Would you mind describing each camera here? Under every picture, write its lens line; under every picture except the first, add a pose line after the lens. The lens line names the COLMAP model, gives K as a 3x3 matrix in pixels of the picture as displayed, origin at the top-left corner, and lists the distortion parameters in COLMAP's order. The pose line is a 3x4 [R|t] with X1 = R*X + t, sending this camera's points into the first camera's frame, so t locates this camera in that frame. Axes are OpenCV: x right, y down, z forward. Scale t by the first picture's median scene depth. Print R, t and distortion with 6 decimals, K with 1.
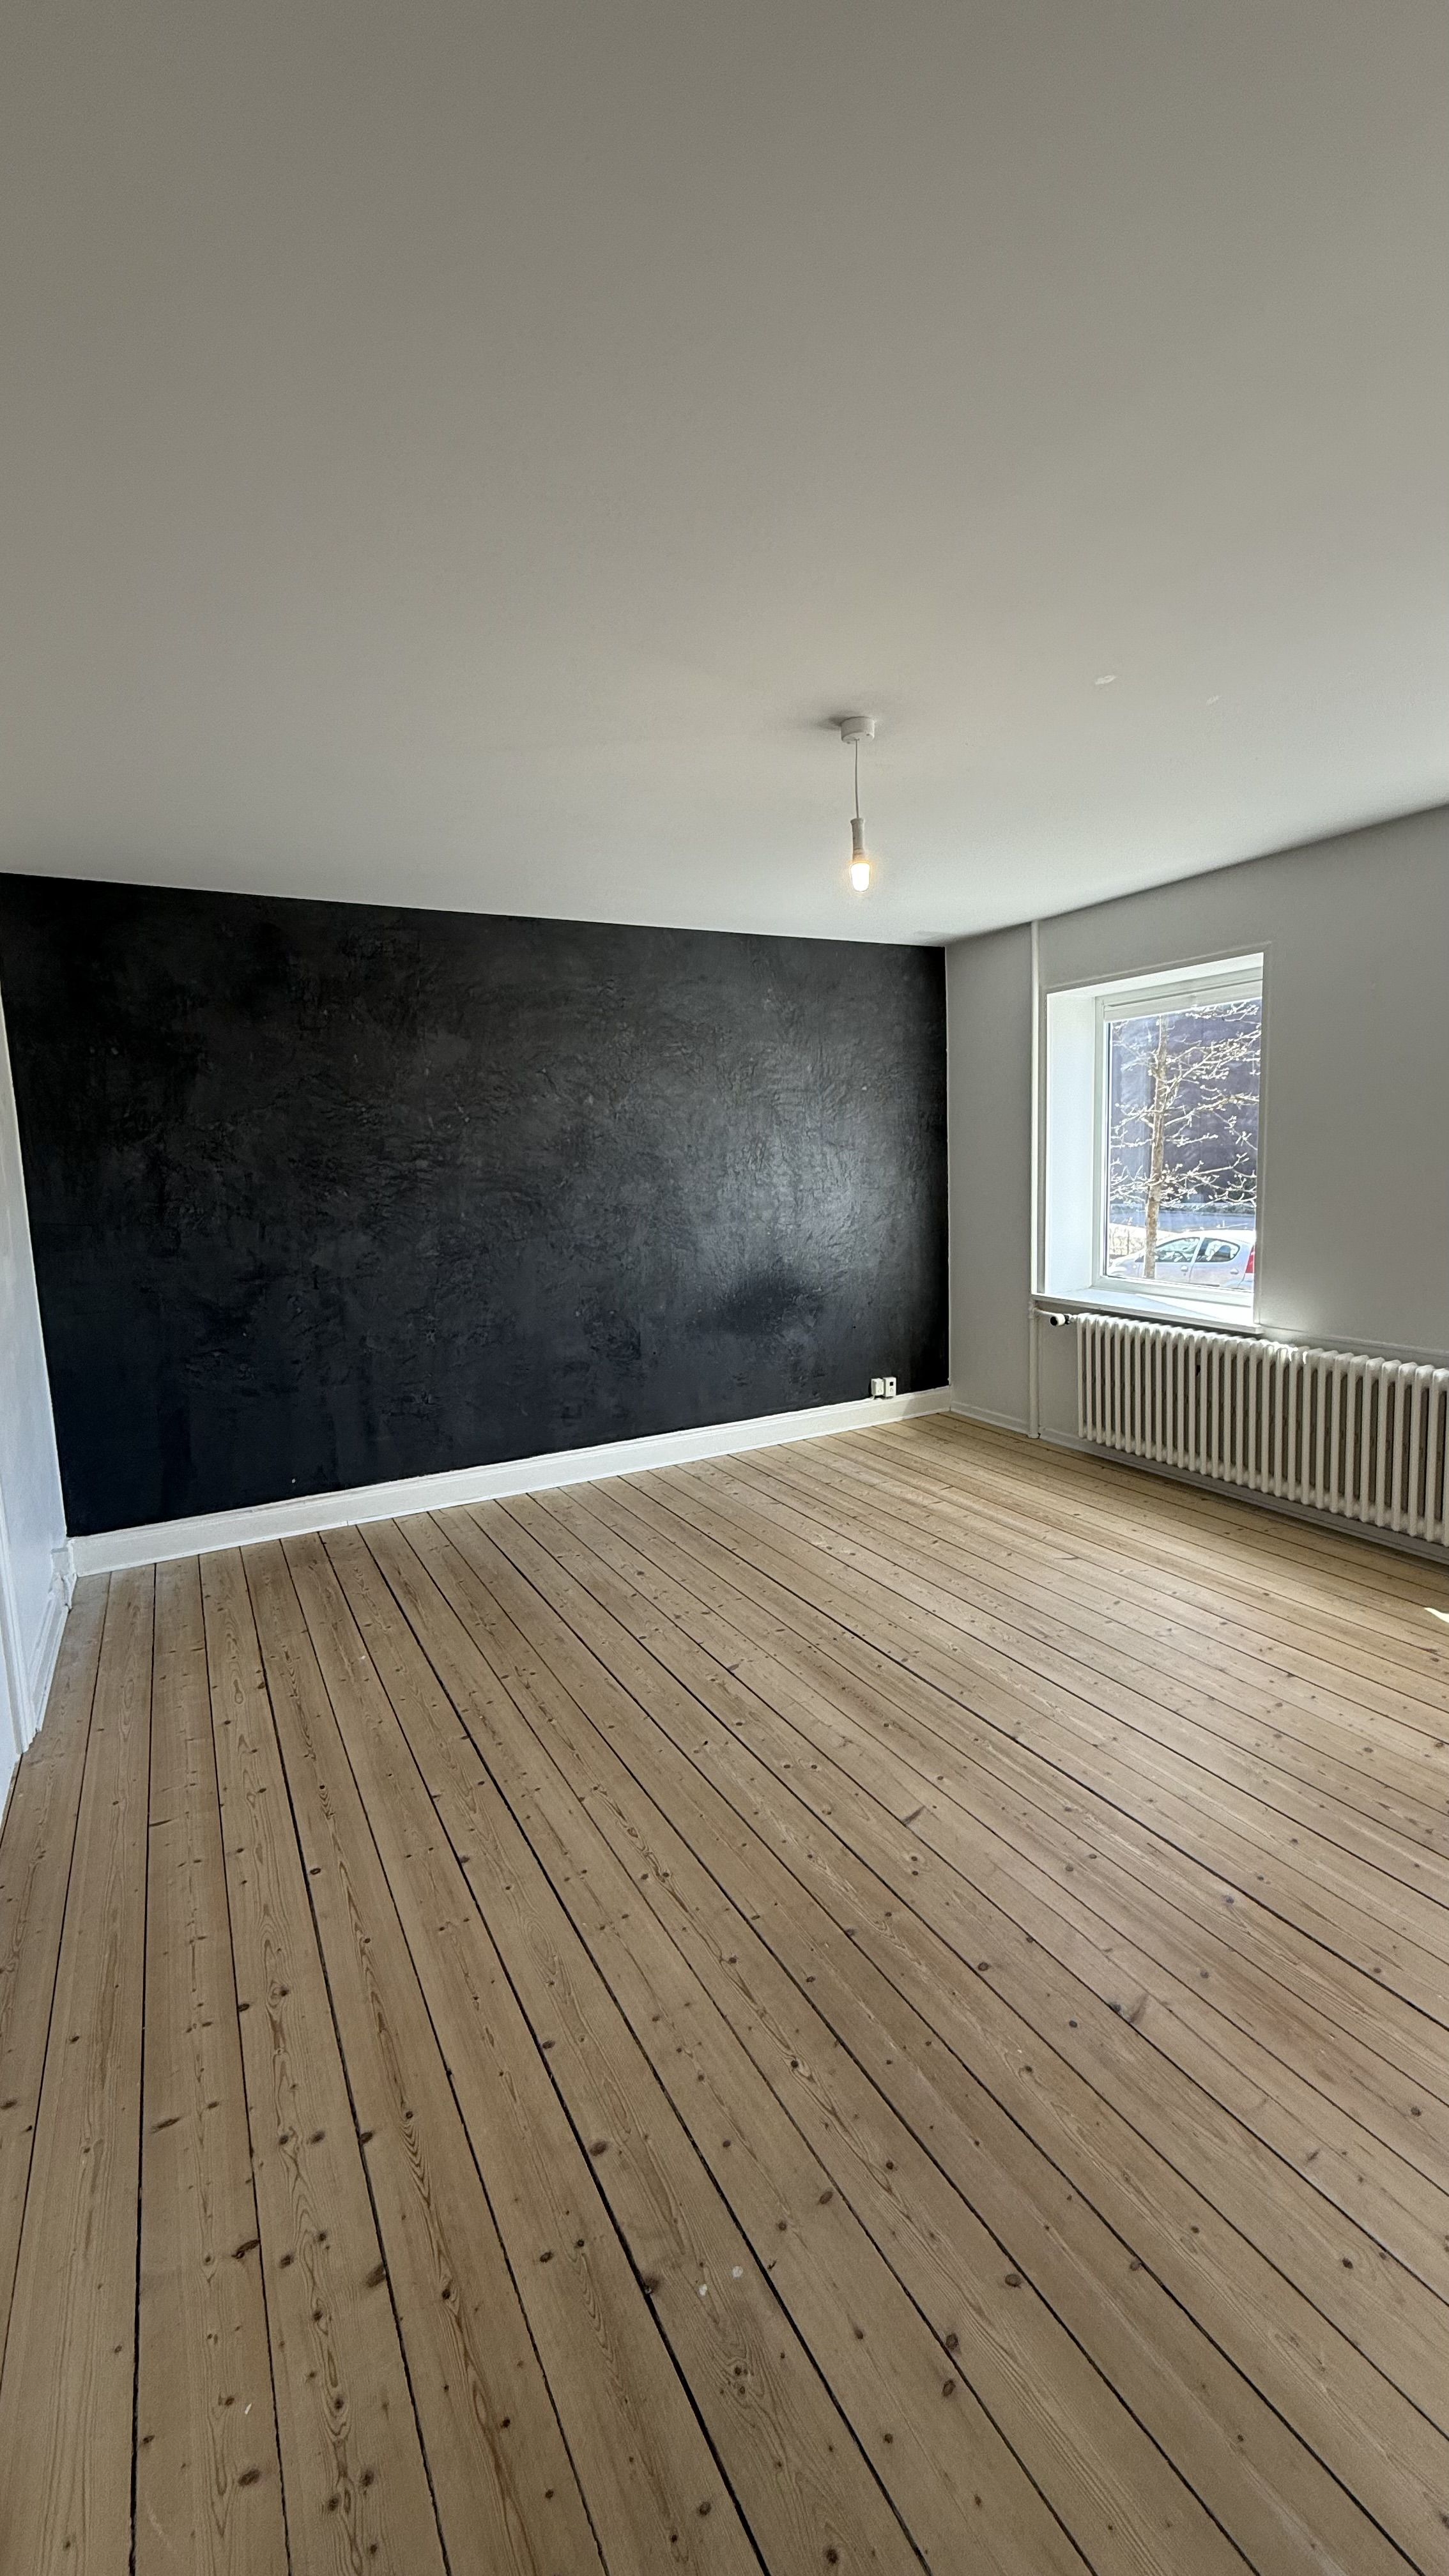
lens RADIAL K [[1024.0, 0, 723.9], [0, 1024.0, 1277.7], [0, 0, 1]] dist [-0.003919, -0.000023]
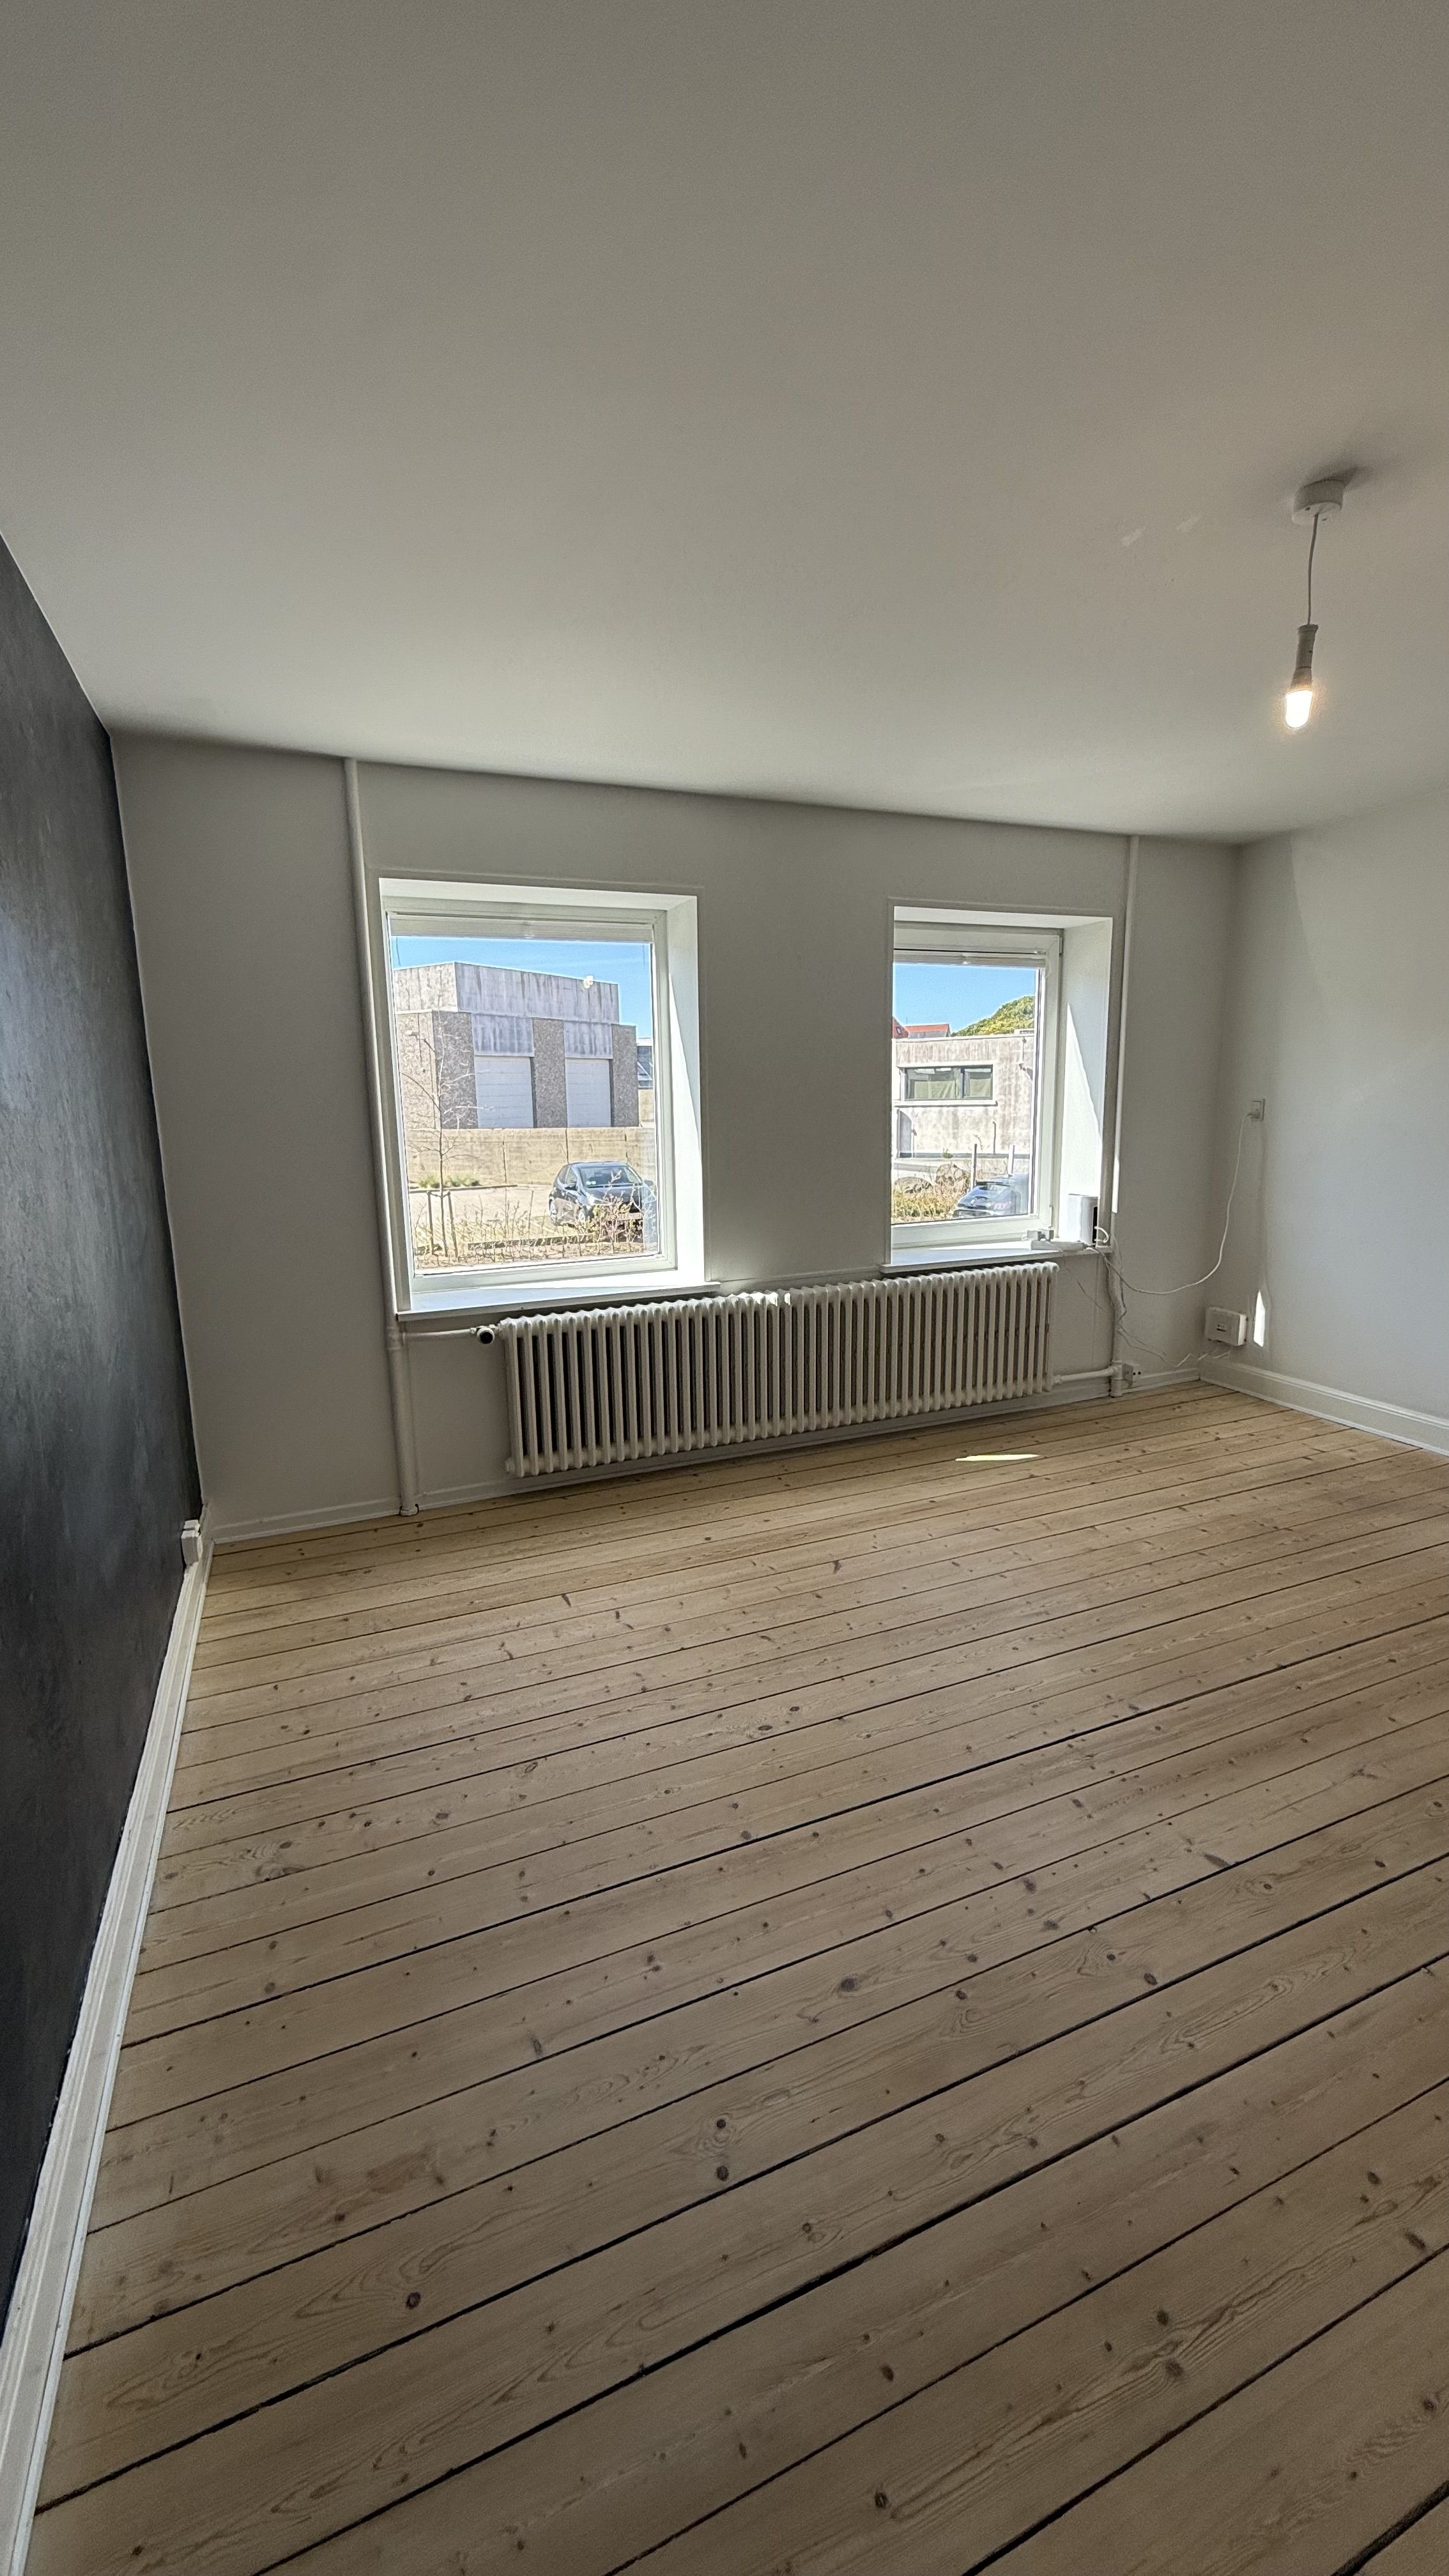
lens RADIAL K [[1024.0, 0, 724.9], [0, 1024.0, 1279.8], [0, 0, 1]] dist [-0.003919, -0.000023]
pose [[0.103048, -0.148121, 0.983586, -0.481814], [0.140435, 0.981111, 0.133035, -0.092243], [-0.984713, 0.124421, 0.121903, 0.930370]]
